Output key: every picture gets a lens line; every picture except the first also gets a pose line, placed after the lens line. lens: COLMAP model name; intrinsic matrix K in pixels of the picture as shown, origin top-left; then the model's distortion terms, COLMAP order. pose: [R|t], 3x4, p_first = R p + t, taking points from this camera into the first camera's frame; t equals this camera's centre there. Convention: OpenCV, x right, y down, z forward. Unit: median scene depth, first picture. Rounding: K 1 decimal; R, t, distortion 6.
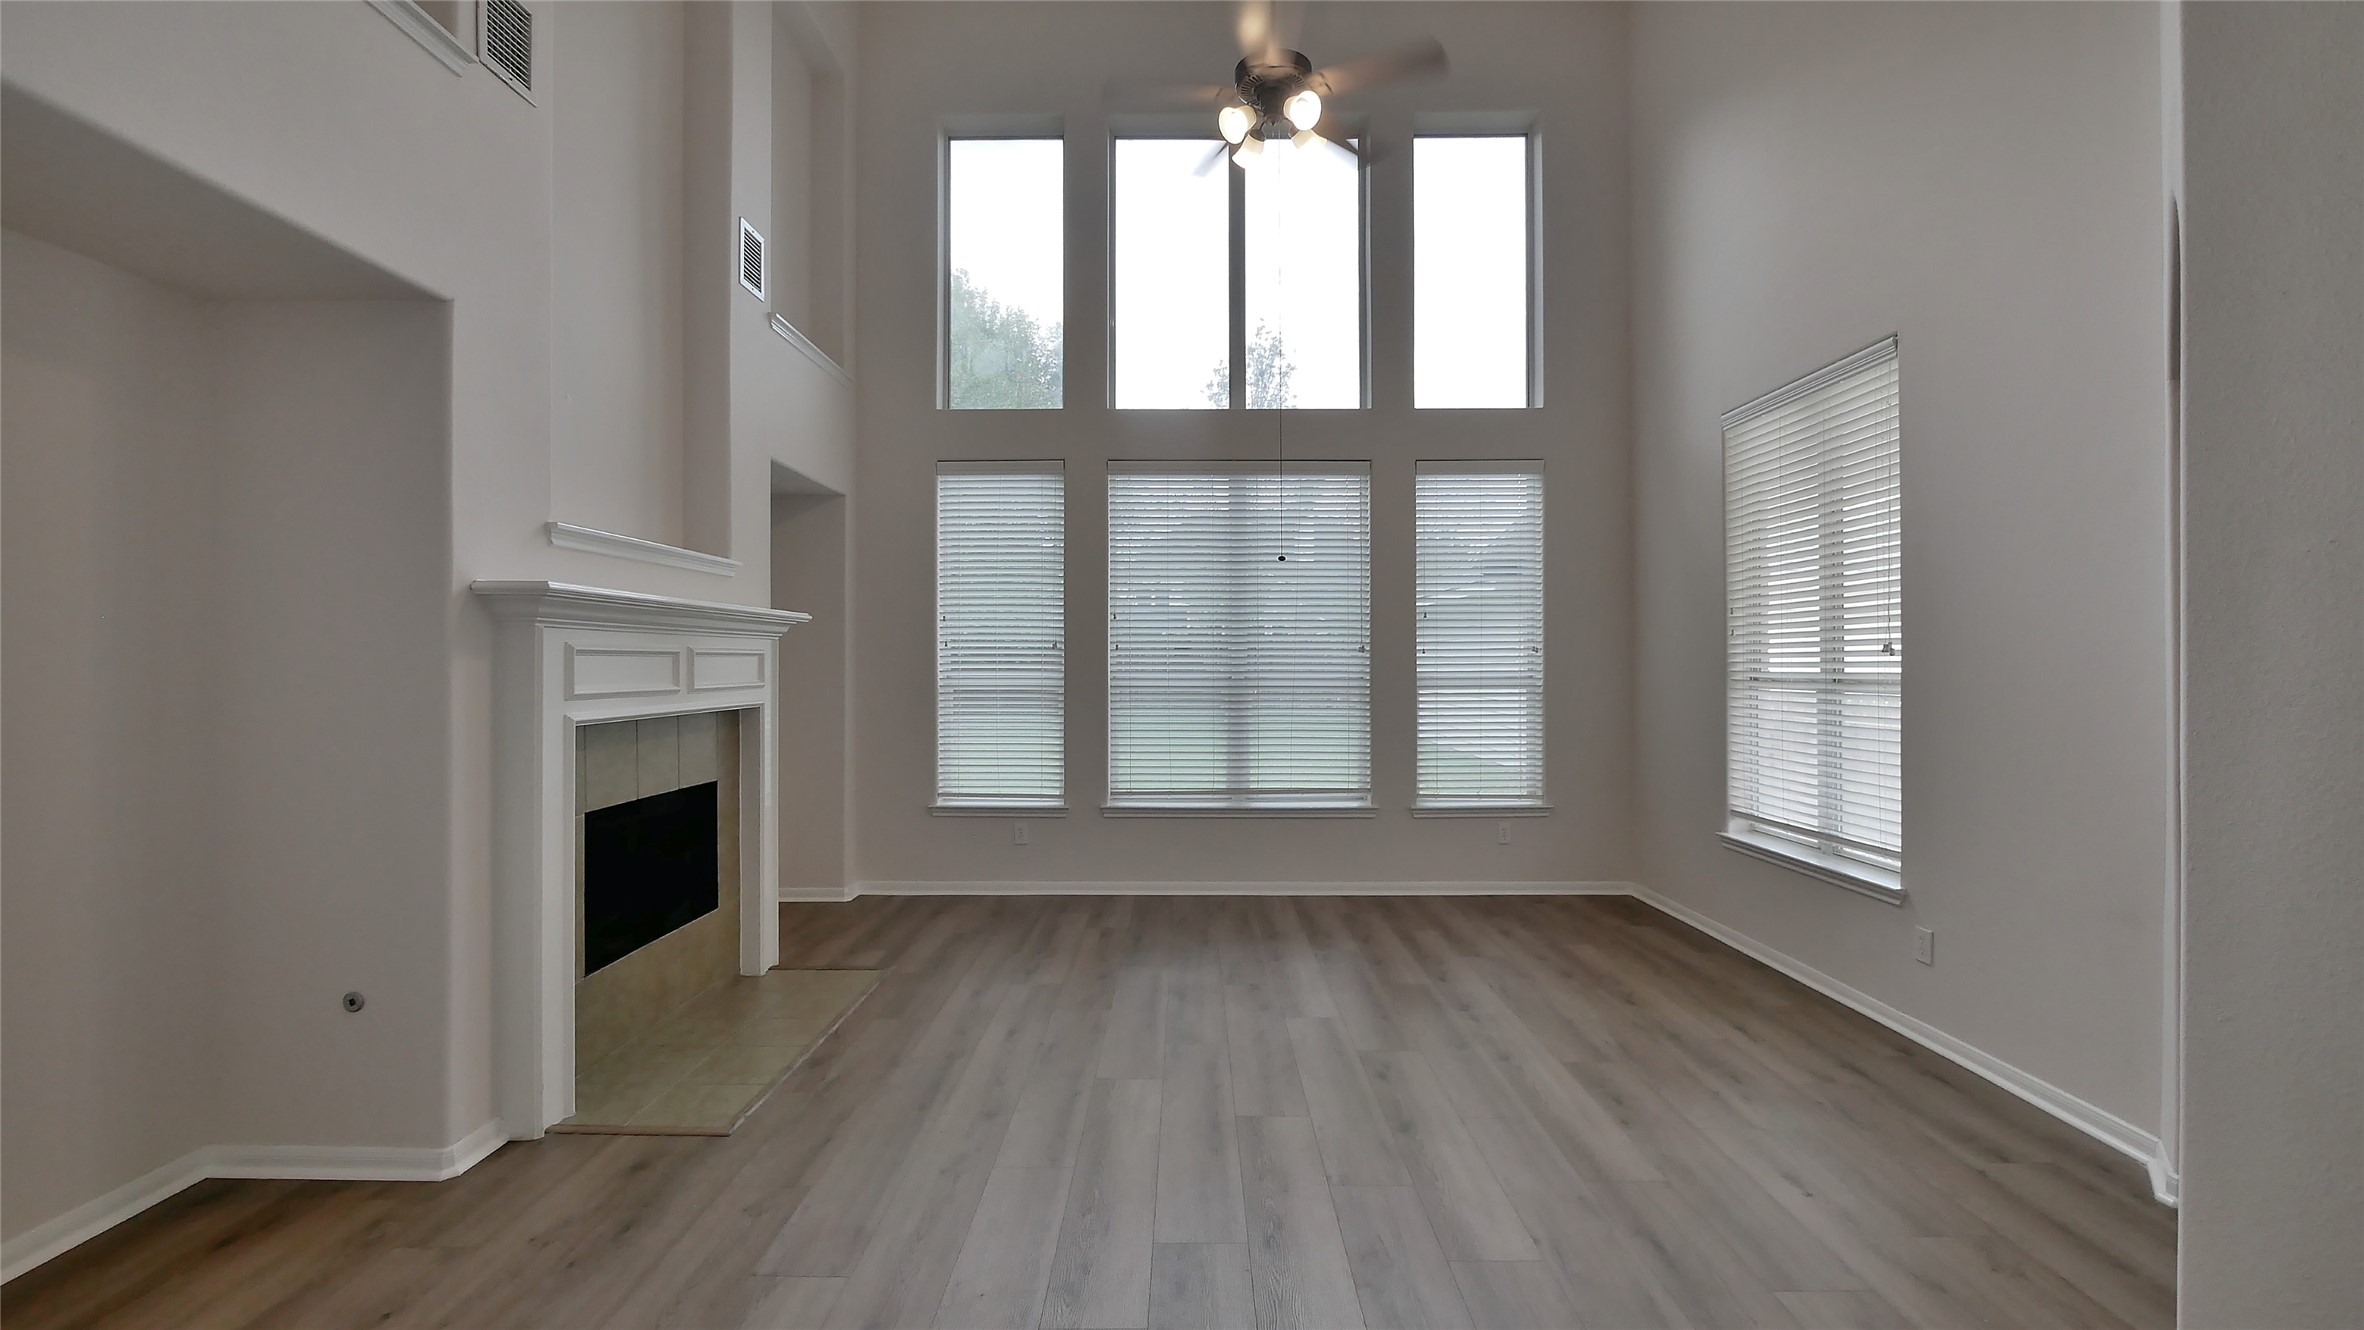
lens RADIAL K [[975.3, 0, 1178.5], [0, 975.3, 659.1], [0, 0, 1]] dist [-0.010039, 0.001284]
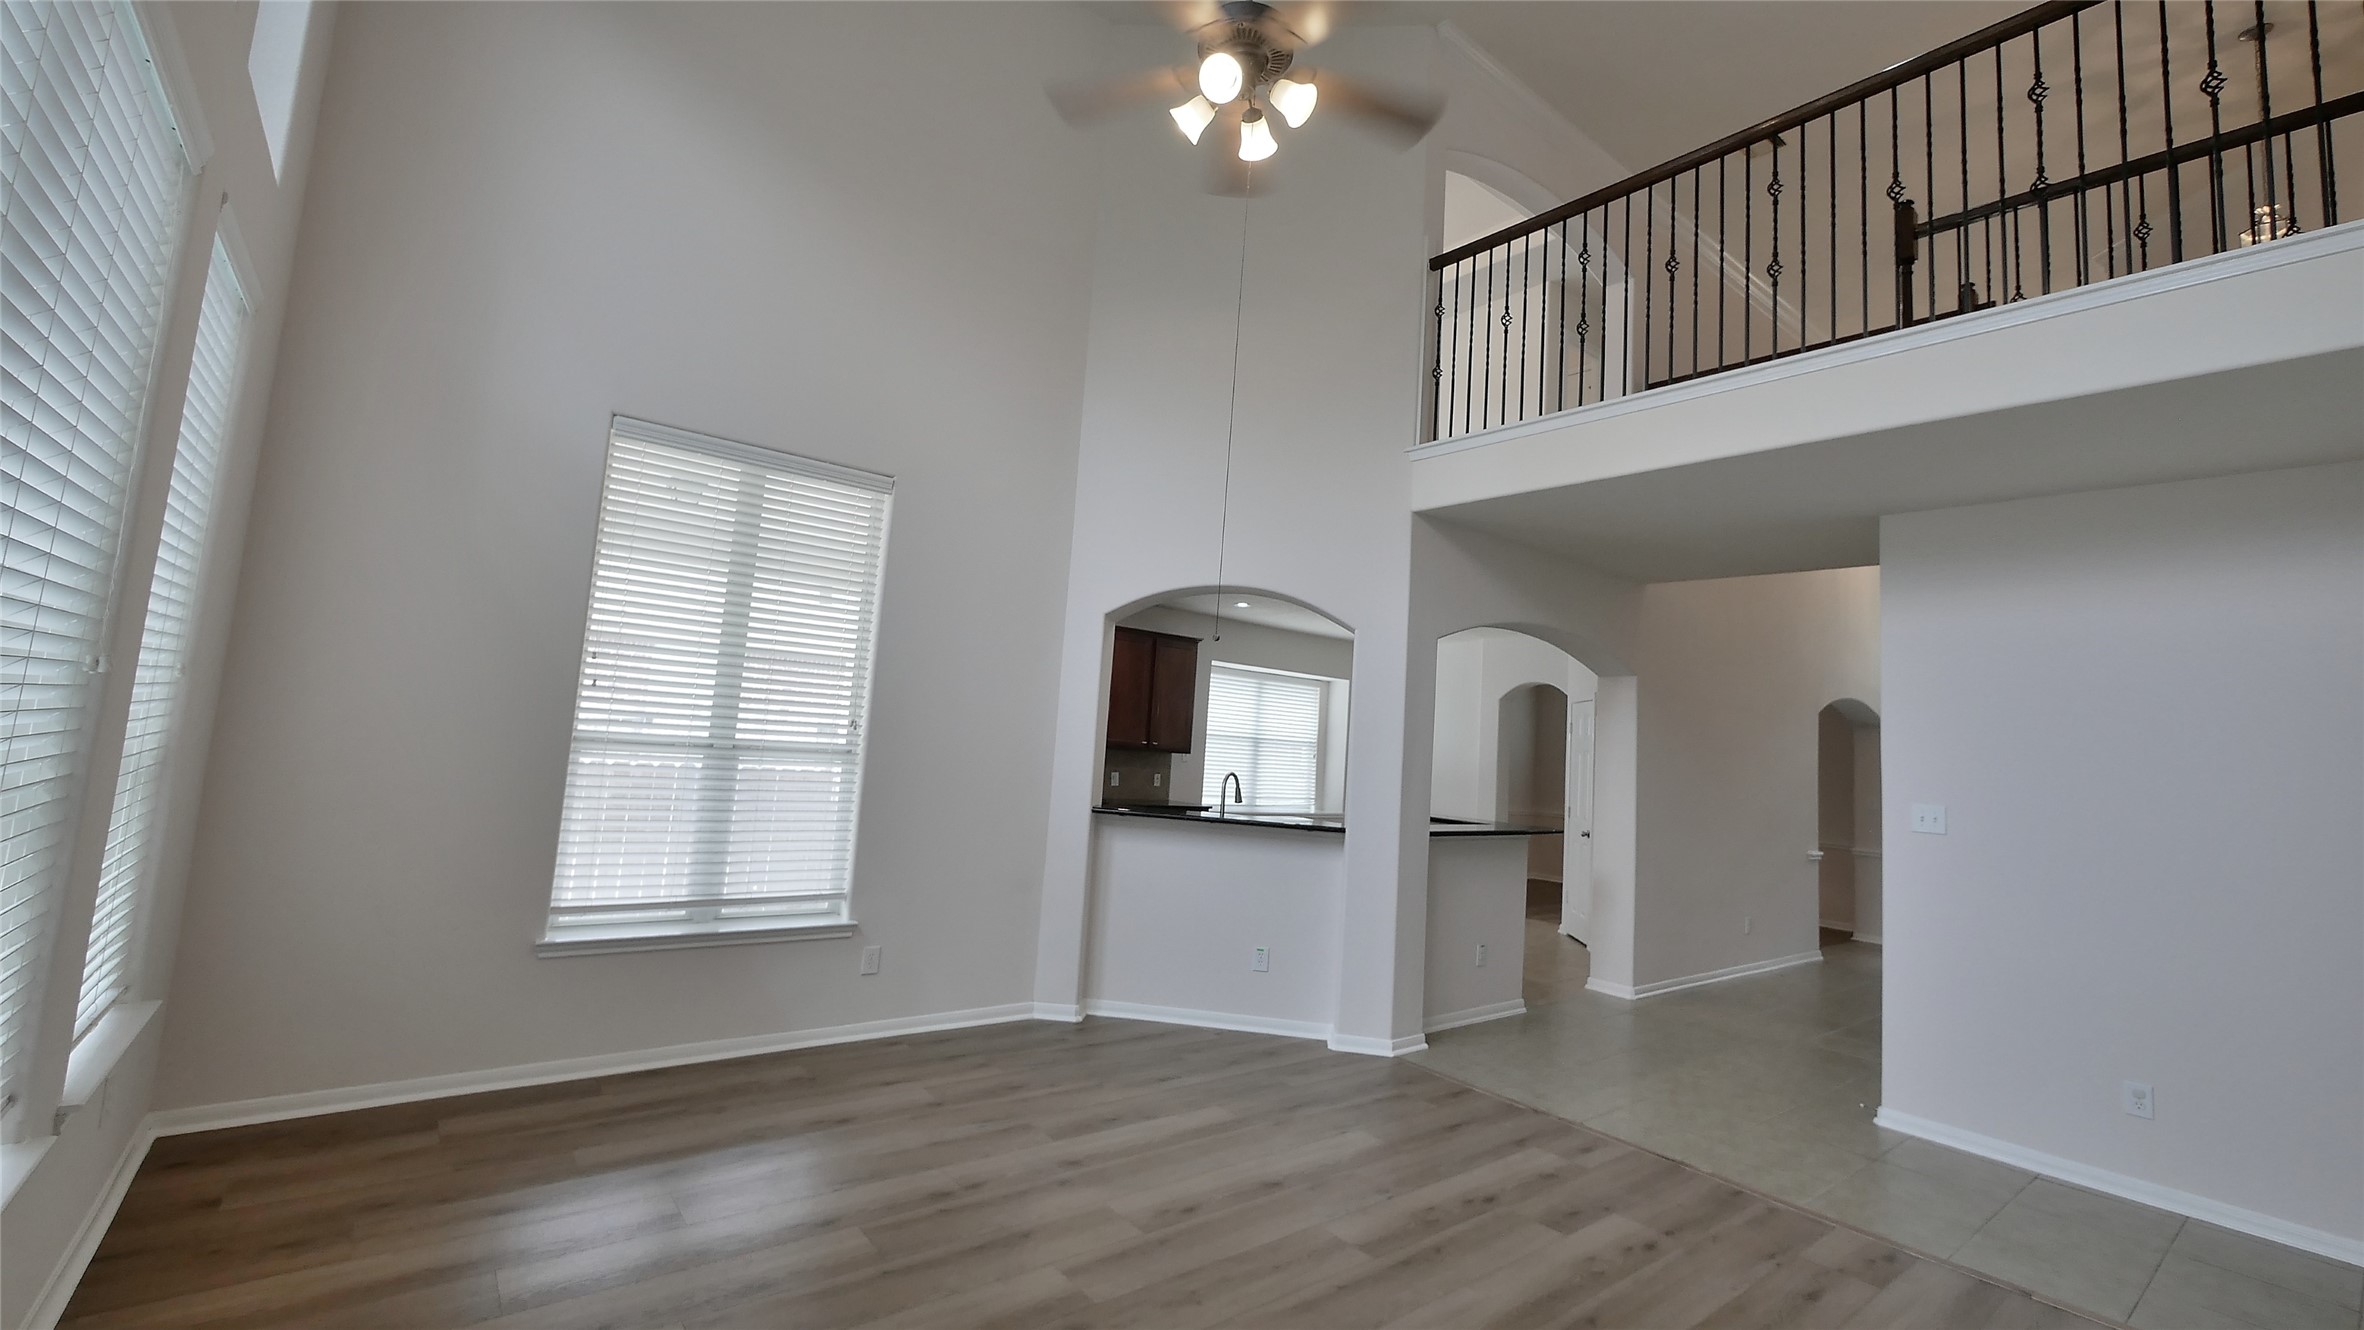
lens RADIAL K [[975.3, 0, 1170.6], [0, 975.3, 641.0], [0, 0, 1]] dist [-0.010039, 0.001284]
pose [[-0.627907, 0.036874, 0.777415, -0.465370], [-0.071184, 0.991969, -0.104545, -0.015067], [-0.775026, -0.120984, -0.620239, 1.462203]]
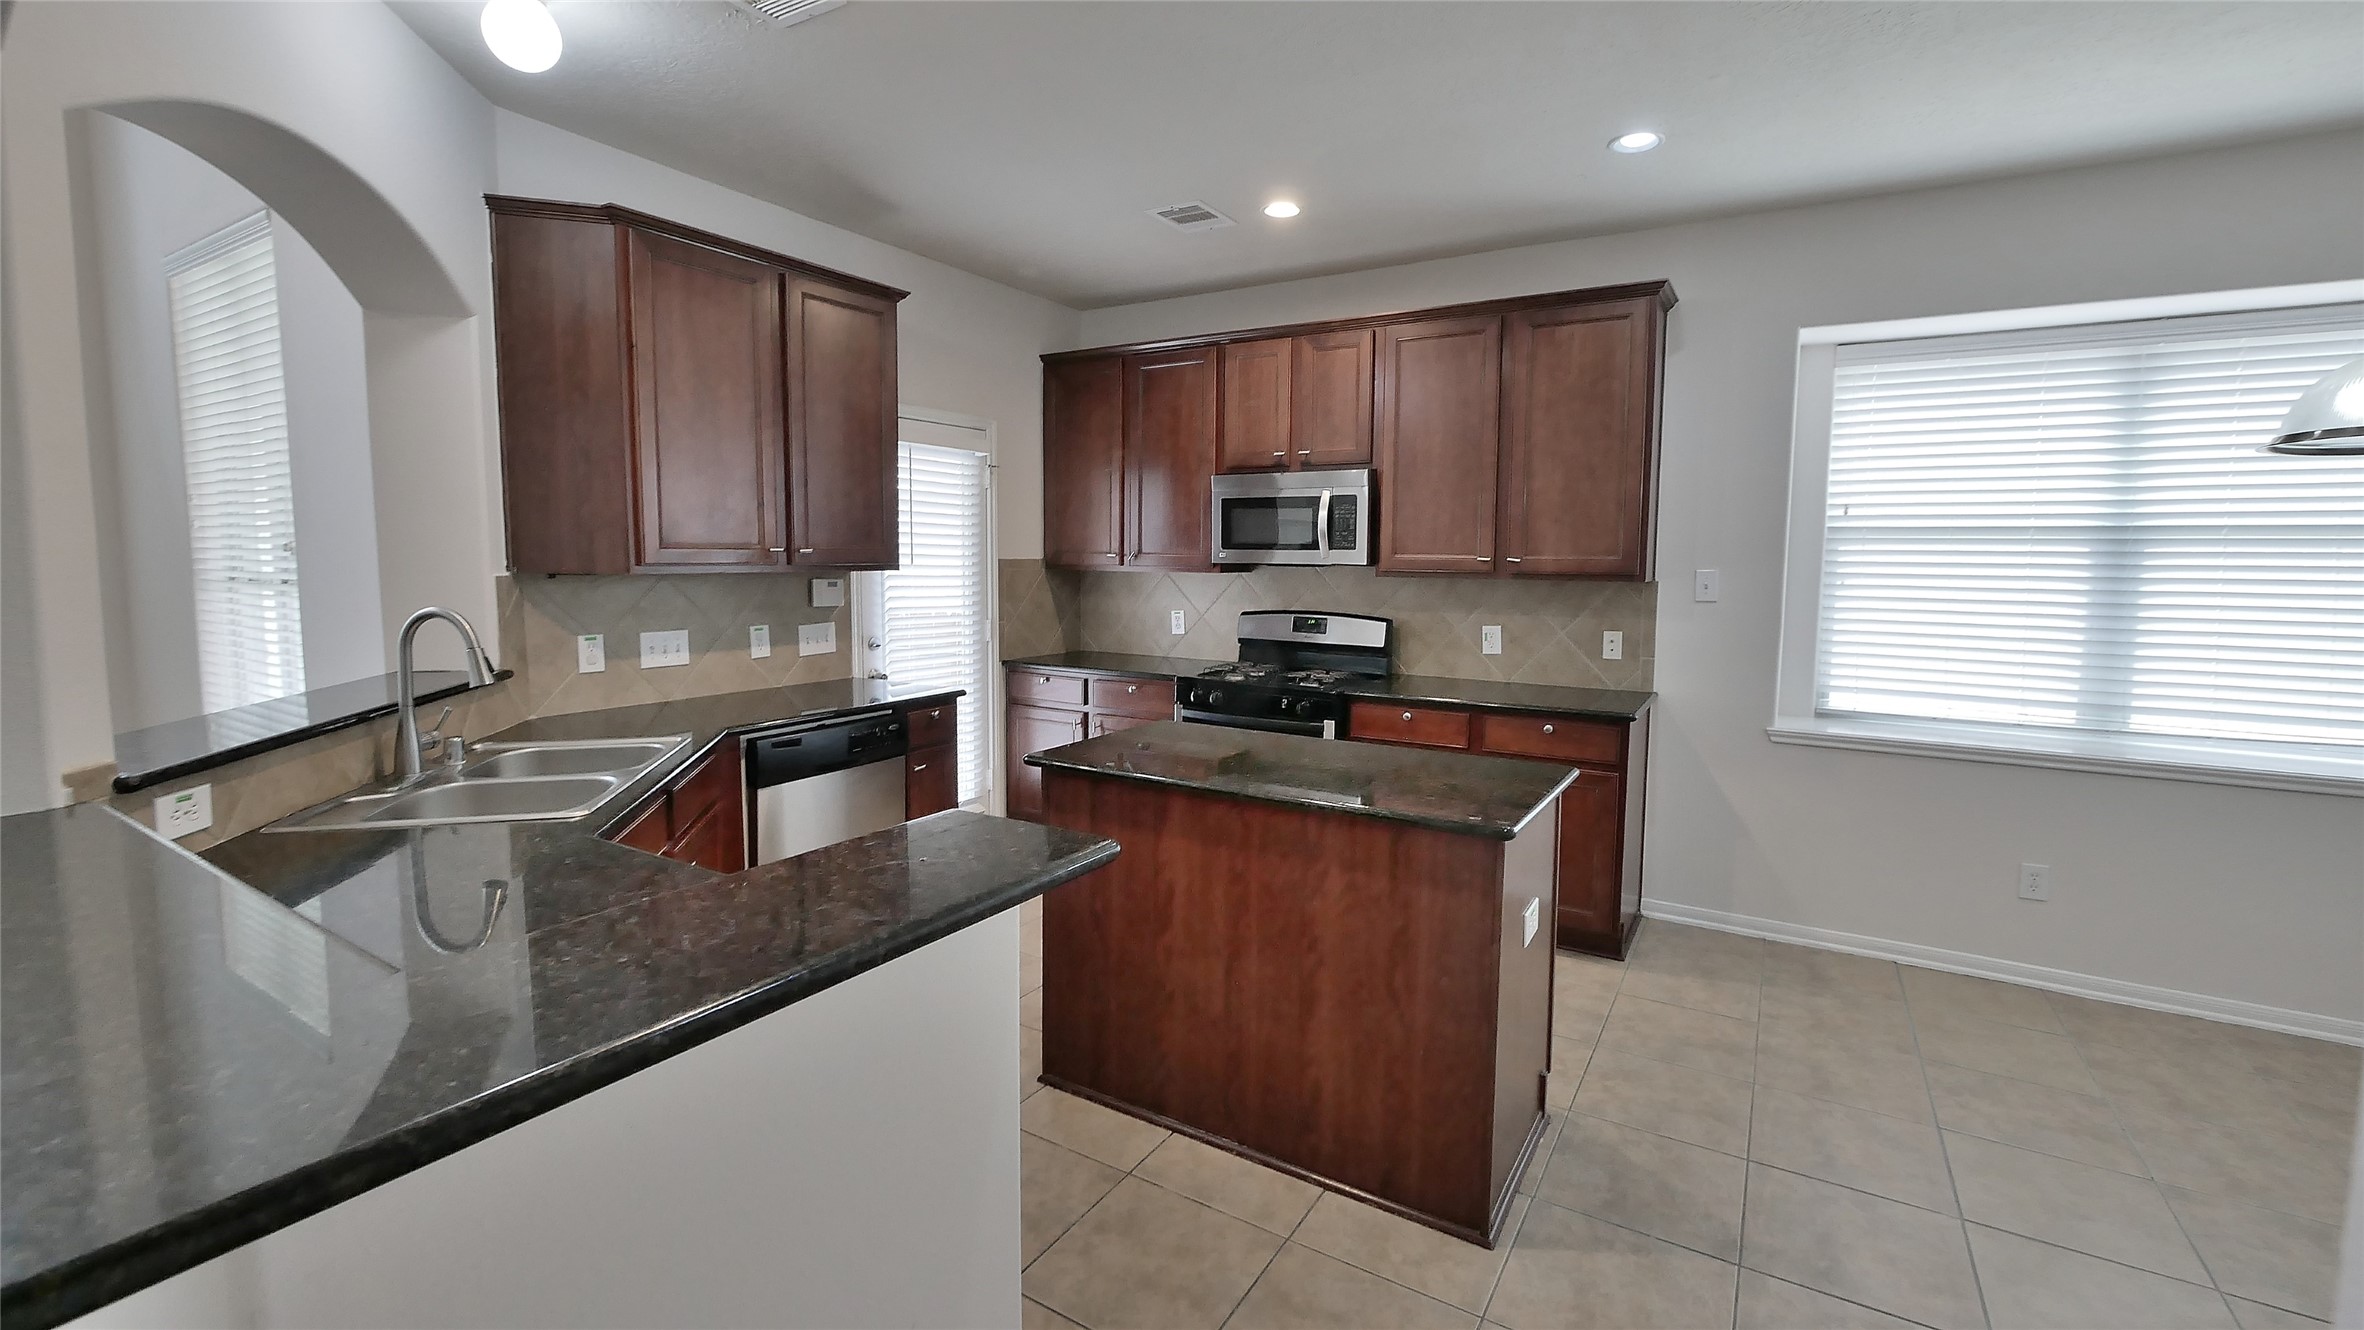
lens RADIAL K [[975.3, 0, 1209.5], [0, 975.3, 635.1], [0, 0, 1]] dist [-0.010039, 0.001284]
pose [[0.500256, -0.069983, 0.863045, 0.359593], [-0.011899, 0.996079, 0.087668, -0.020359], [-0.865796, -0.054126, 0.497462, -0.253298]]
